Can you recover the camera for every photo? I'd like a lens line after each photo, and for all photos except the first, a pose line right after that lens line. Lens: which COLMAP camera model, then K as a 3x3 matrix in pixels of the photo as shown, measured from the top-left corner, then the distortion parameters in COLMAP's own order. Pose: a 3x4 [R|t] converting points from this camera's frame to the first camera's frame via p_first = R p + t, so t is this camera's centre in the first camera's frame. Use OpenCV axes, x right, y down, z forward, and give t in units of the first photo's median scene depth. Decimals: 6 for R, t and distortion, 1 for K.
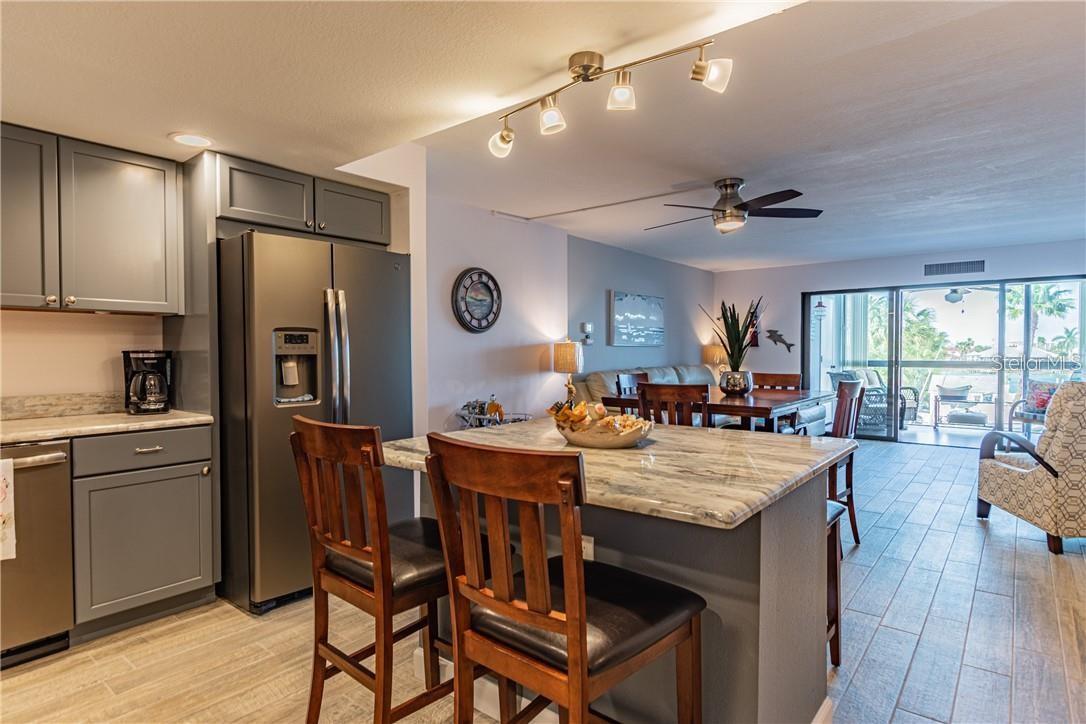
lens RADIAL K [[569.7, 0, 541.0], [0, 569.7, 357.0], [0, 0, 1]] dist [-0.001891, -0.000621]
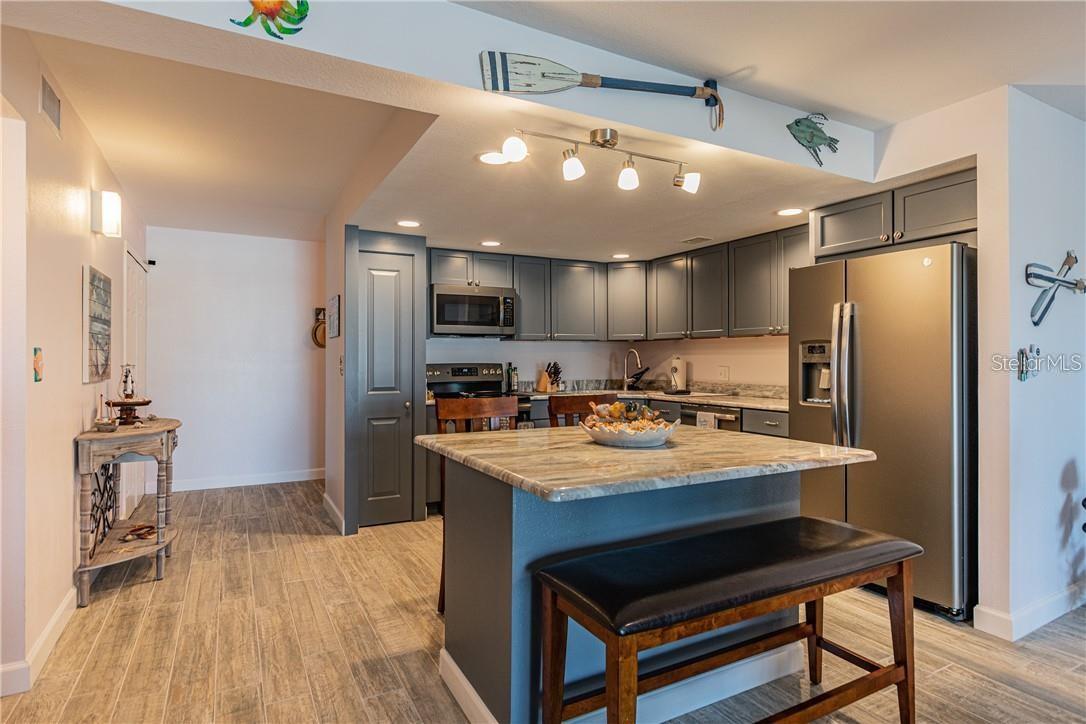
lens RADIAL K [[569.7, 0, 535.7], [0, 569.7, 360.5], [0, 0, 1]] dist [-0.001891, -0.000621]
pose [[-0.373004, -0.003547, -0.927823, 0.874112], [-0.017558, 0.999841, 0.003237, -0.001536], [0.927664, 0.017498, -0.373007, 0.875463]]
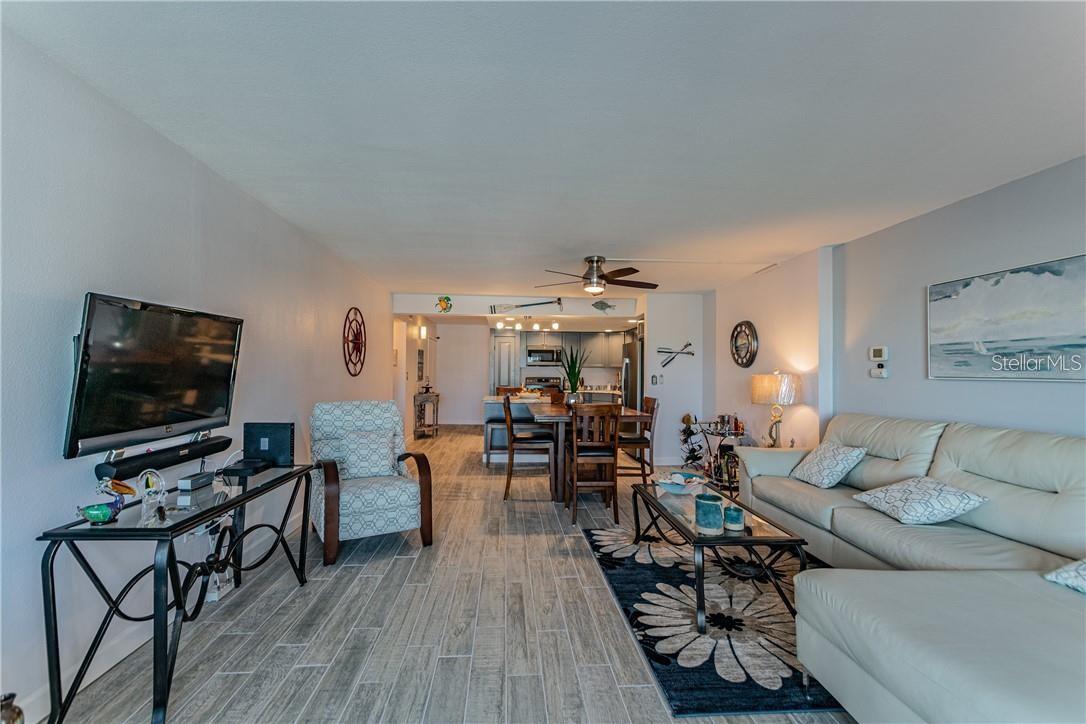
lens RADIAL K [[478.8, 0, 544.0], [0, 478.8, 369.4], [0, 0, 1]] dist [0.002533, 0.000063]
pose [[-0.709155, -0.025352, -0.704597, 1.967676], [-0.023197, 0.999651, -0.012621, 0.003331], [0.704671, 0.007394, -0.709496, 2.759308]]
